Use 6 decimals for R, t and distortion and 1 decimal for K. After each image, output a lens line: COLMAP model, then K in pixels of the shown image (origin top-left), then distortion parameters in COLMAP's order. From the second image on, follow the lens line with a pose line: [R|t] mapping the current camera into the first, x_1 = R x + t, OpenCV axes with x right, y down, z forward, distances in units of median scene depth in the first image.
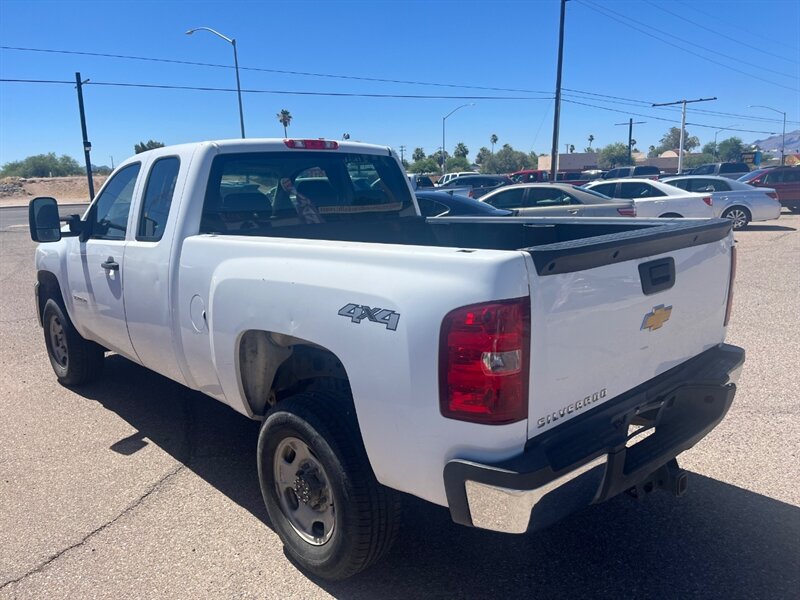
lens RADIAL K [[610.8, 0, 402.7], [0, 610.8, 296.8], [0, 0, 1]] dist [0.100086, -0.151127]
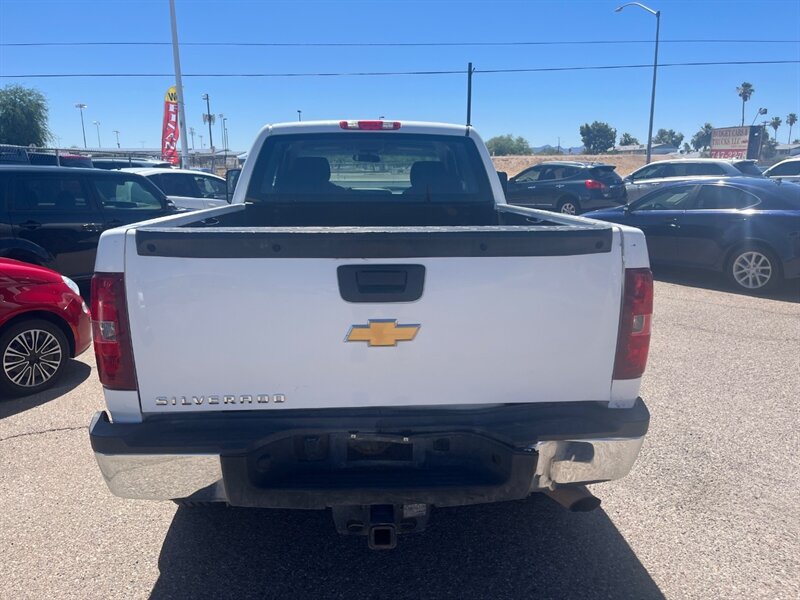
lens RADIAL K [[610.8, 0, 402.7], [0, 610.8, 296.8], [0, 0, 1]] dist [0.100086, -0.151127]
pose [[0.767158, 0.159955, -0.621195, 0.150659], [-0.140942, 0.986778, 0.080032, -0.013654], [0.625783, 0.026156, 0.779559, 0.059725]]
